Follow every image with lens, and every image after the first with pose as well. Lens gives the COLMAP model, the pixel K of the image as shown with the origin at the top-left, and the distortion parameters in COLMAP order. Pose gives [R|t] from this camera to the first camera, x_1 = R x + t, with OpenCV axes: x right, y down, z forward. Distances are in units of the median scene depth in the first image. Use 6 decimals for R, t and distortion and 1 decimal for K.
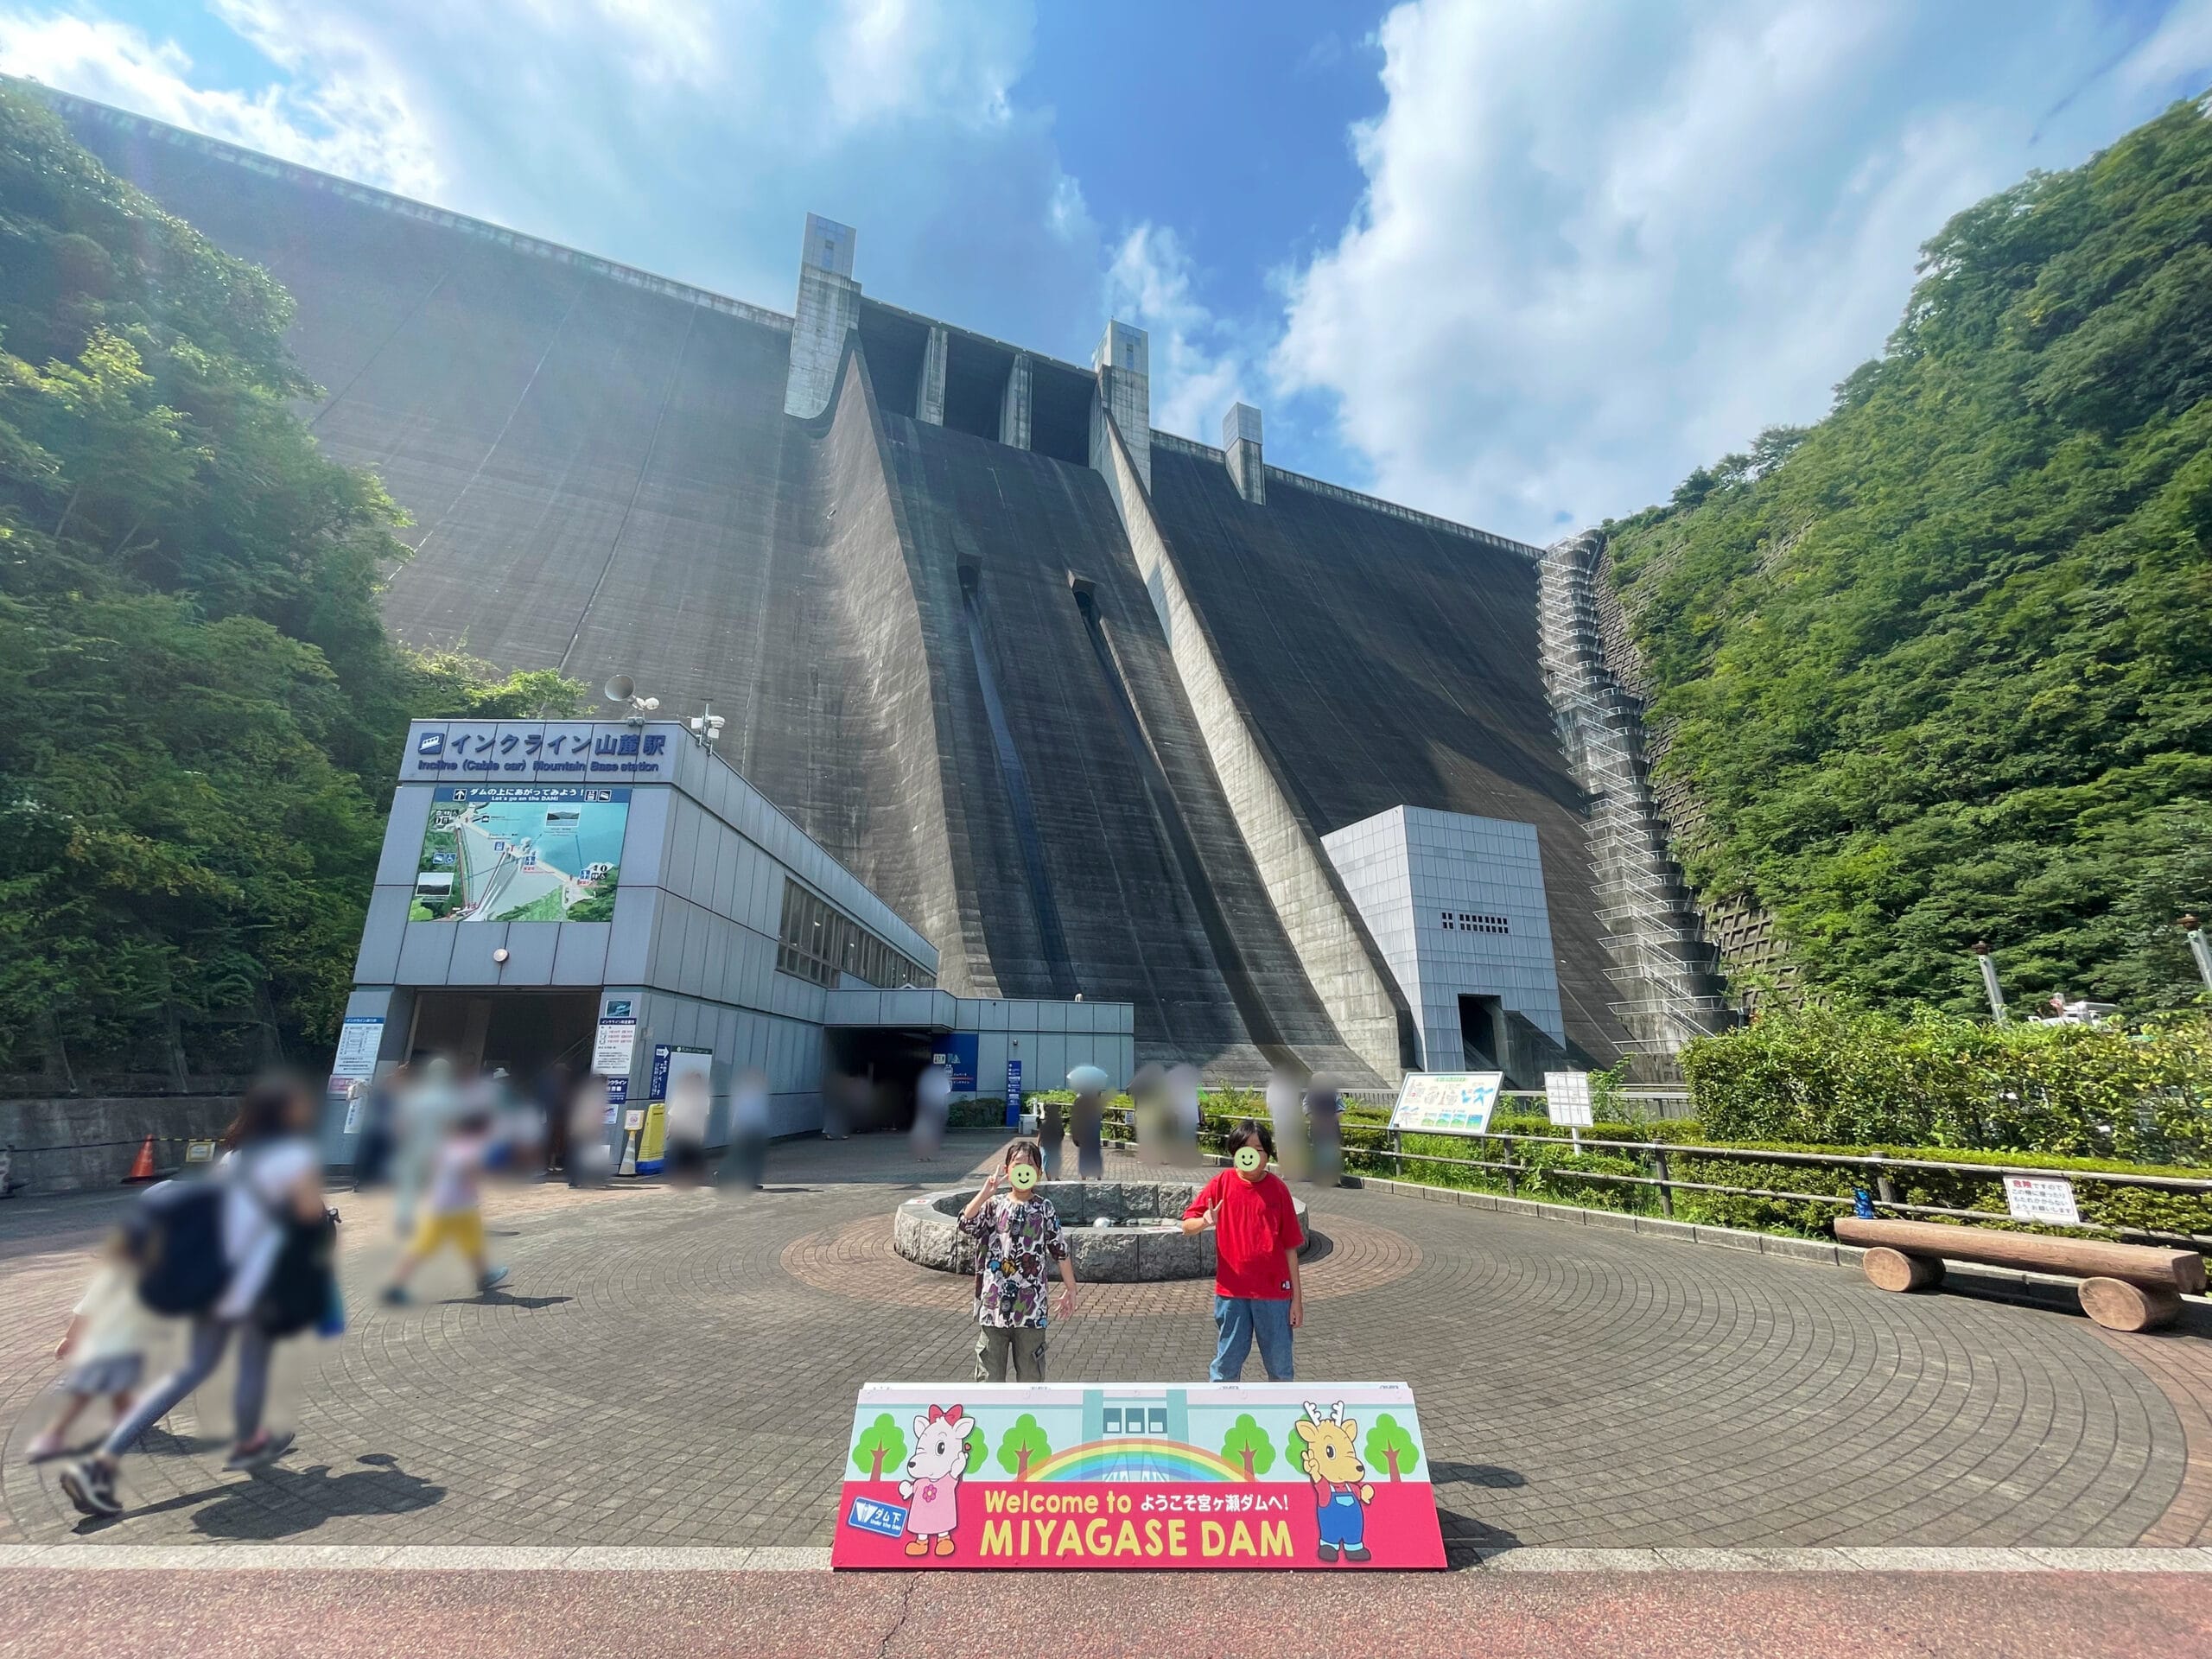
lens RADIAL K [[887.9, 0, 1107.9], [0, 887.9, 832.1], [0, 0, 1]] dist [-0.008052, -0.000081]
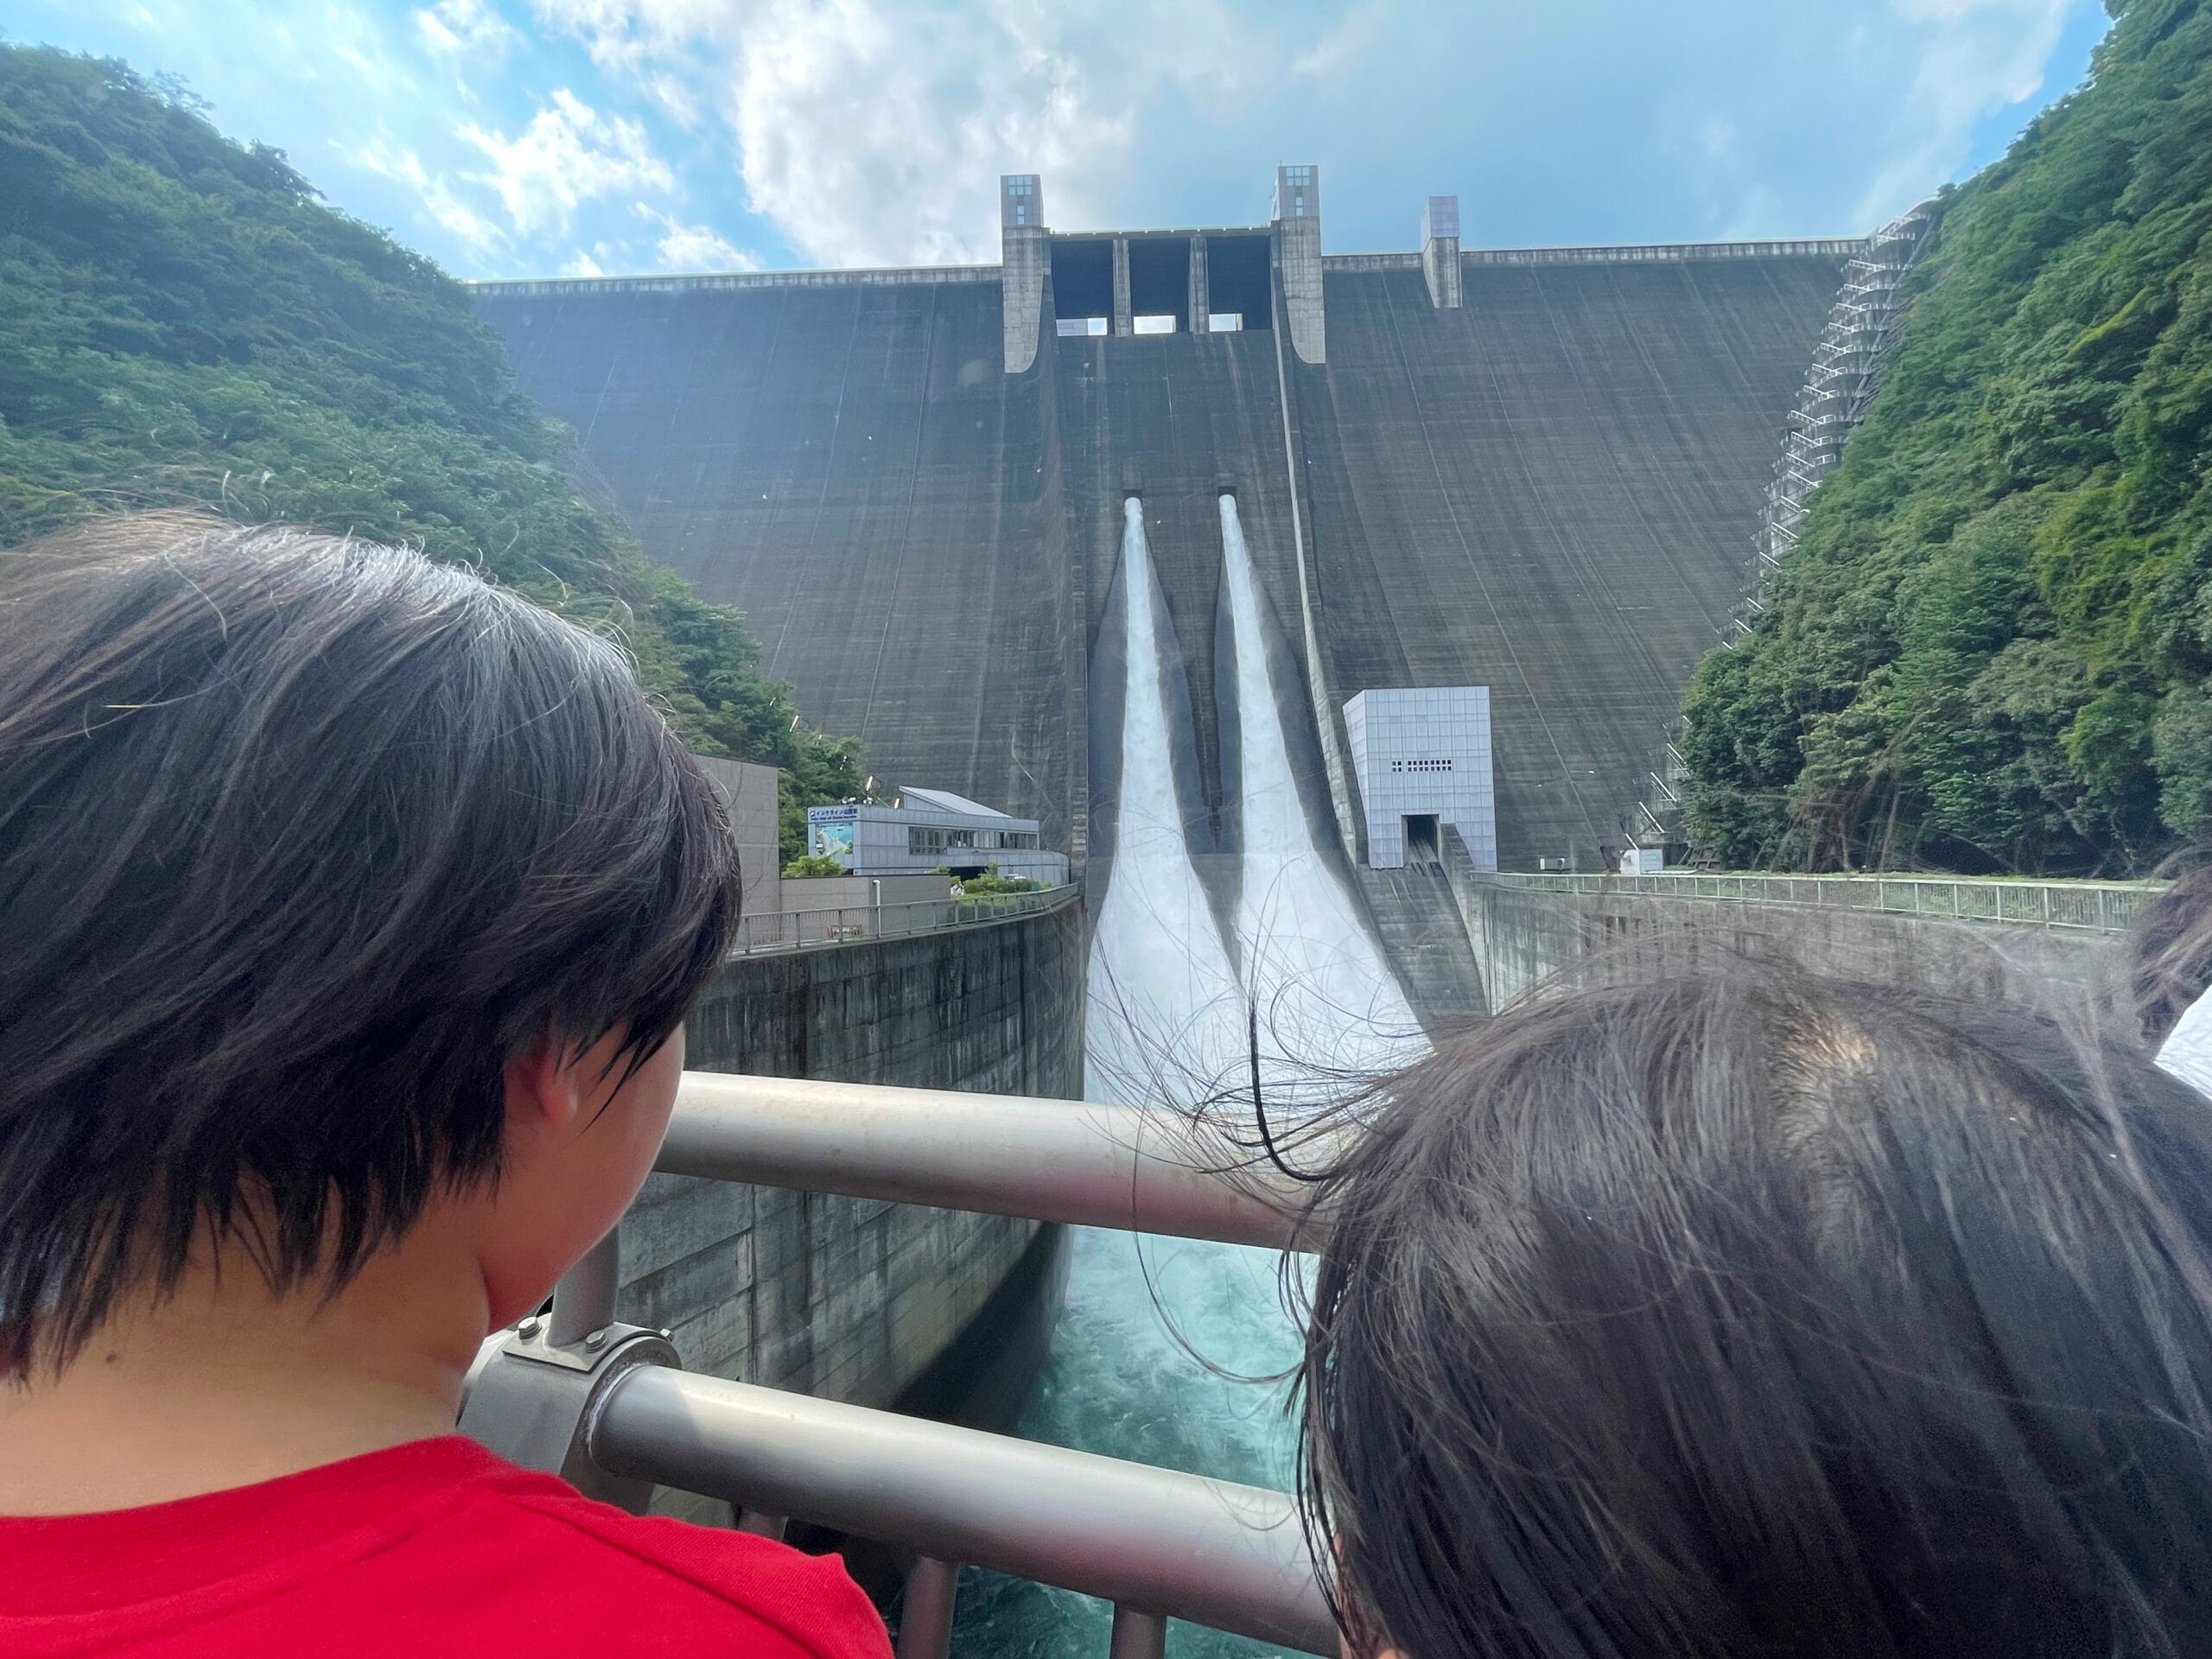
lens RADIAL K [[948.5, 0, 1113.5], [0, 948.5, 829.5], [0, 0, 1]] dist [-0.002840, -0.000259]
pose [[0.914807, -0.040461, -0.401859, 0.283580], [0.133467, 0.969358, 0.206231, -0.091580], [0.381201, -0.242296, 0.892176, -0.301138]]
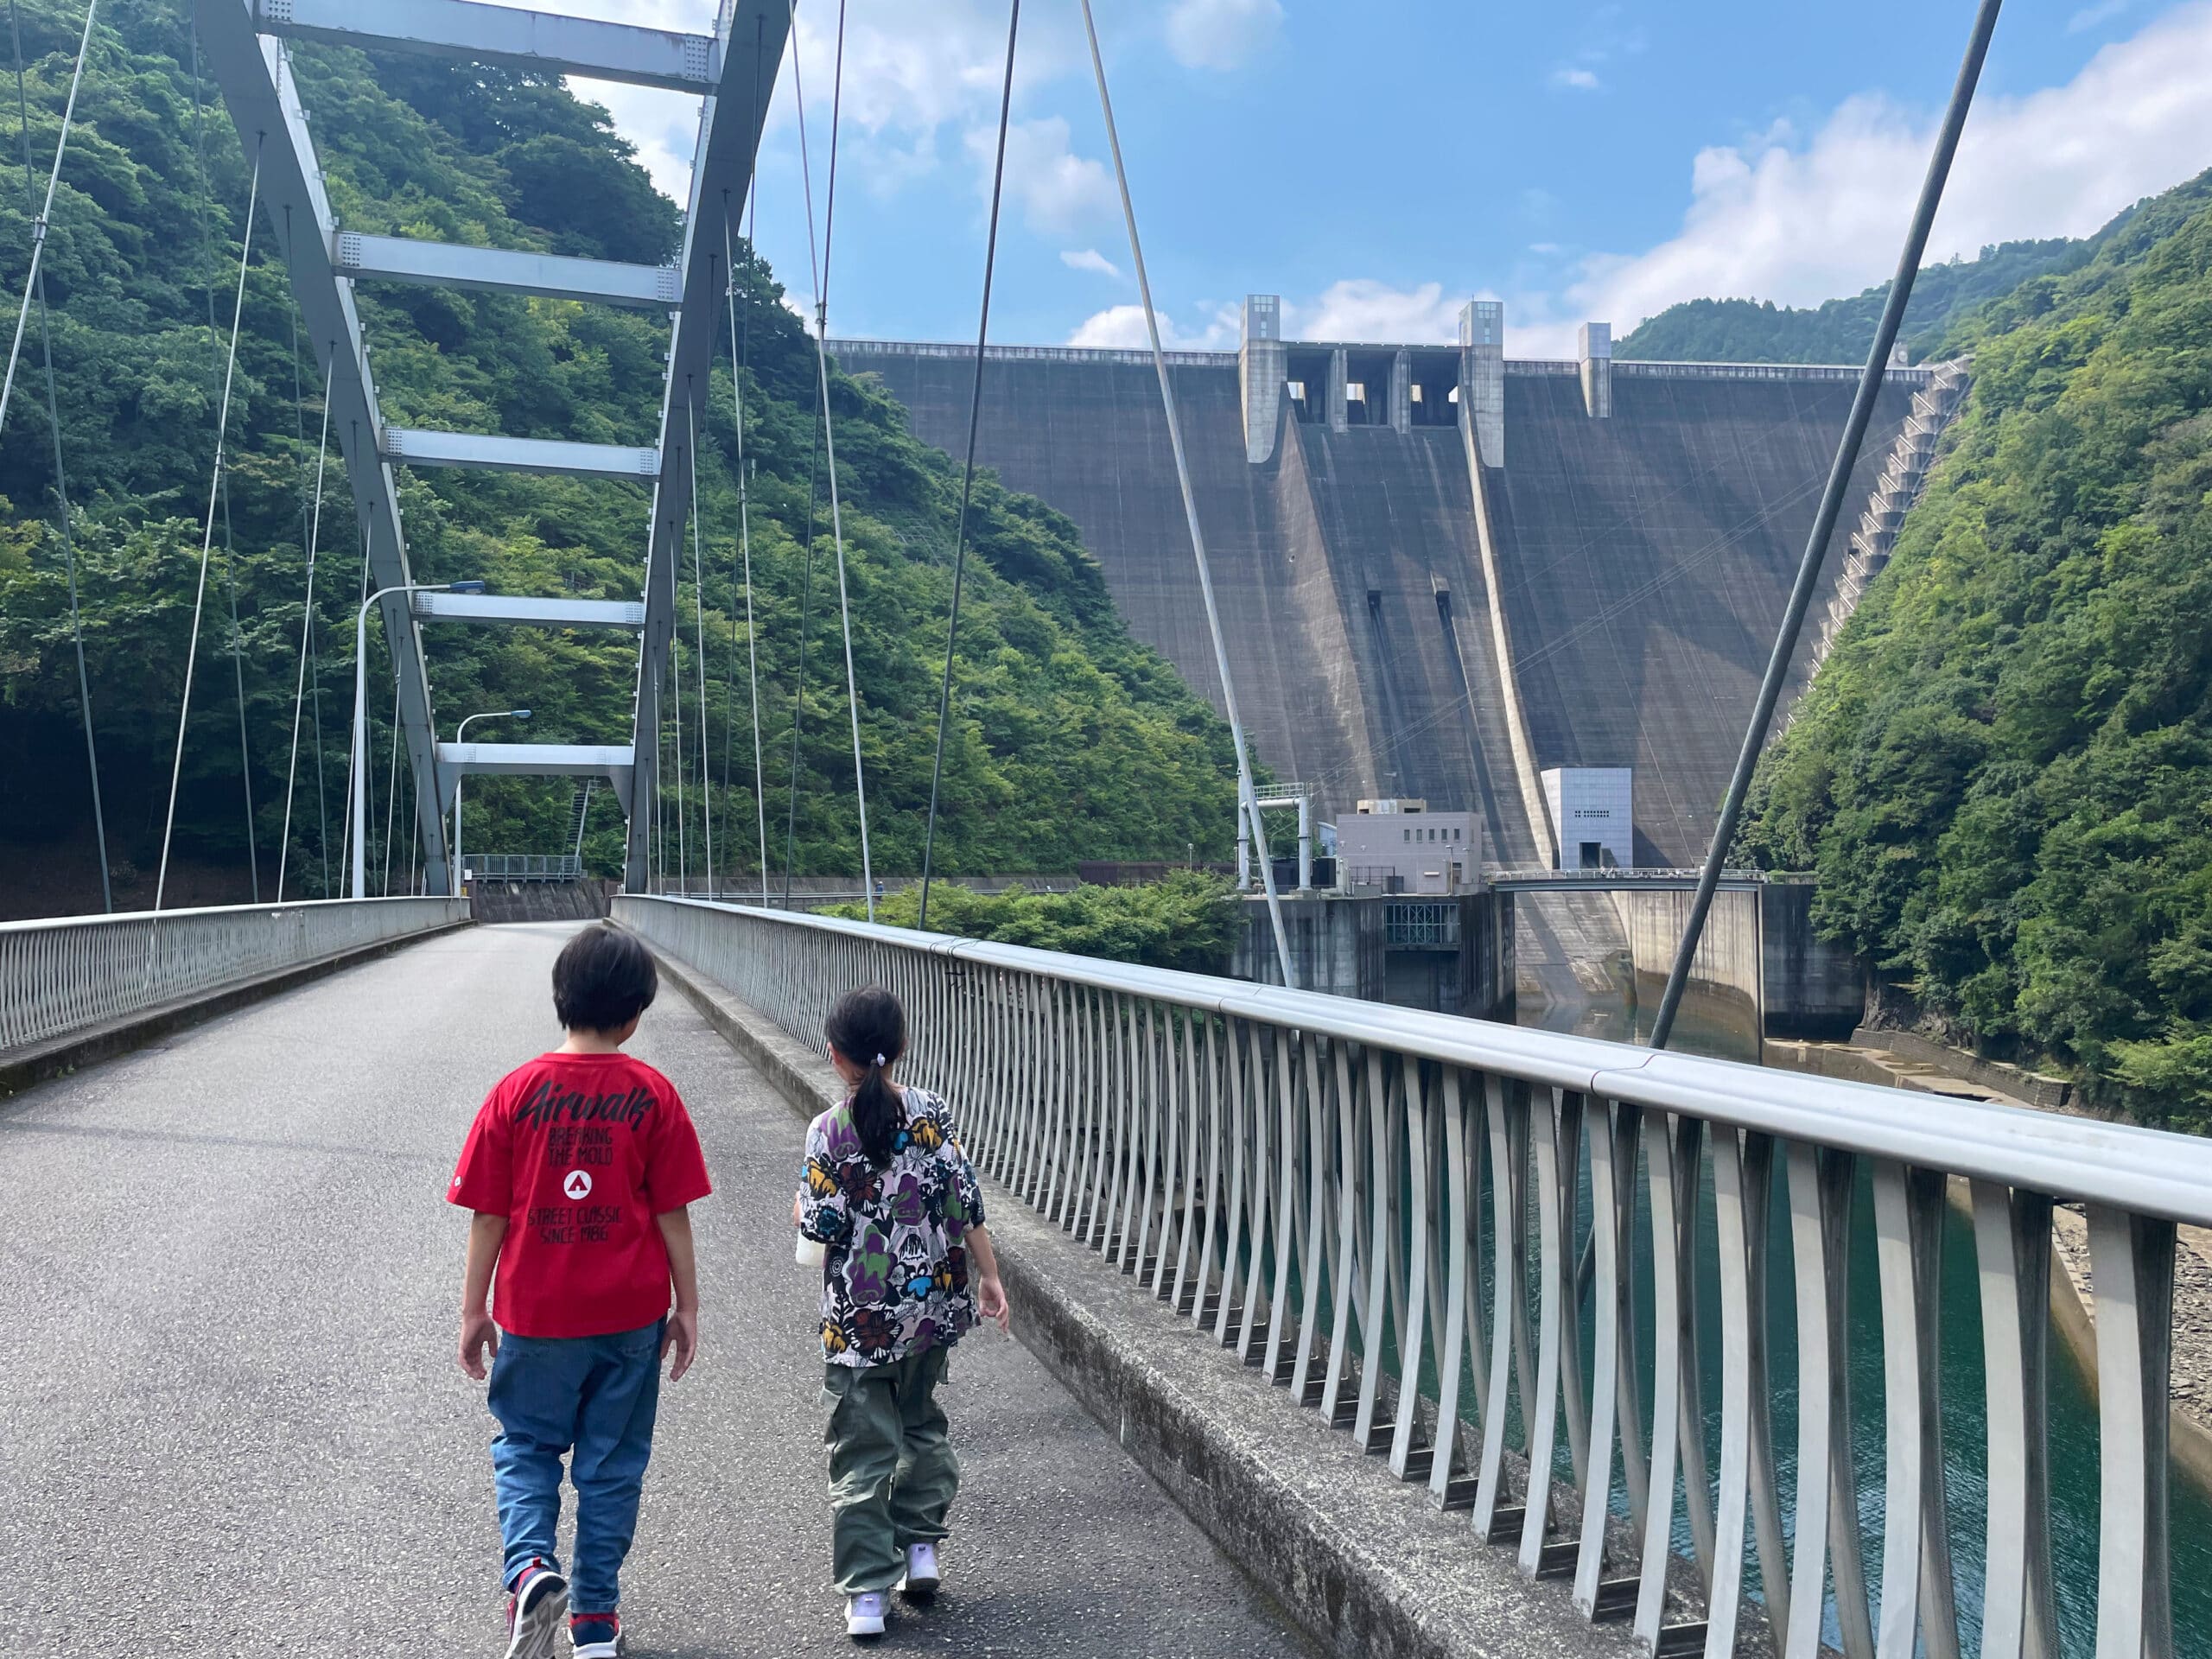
lens RADIAL K [[1660.3, 0, 1126.4], [0, 1660.3, 844.8], [0, 0, 1]] dist [0.055683, -0.058088]
pose [[0.956825, -0.007777, -0.290562, 0.258989], [0.080441, 0.967684, 0.238992, -0.510659], [0.279314, -0.252047, 0.926529, -1.831334]]
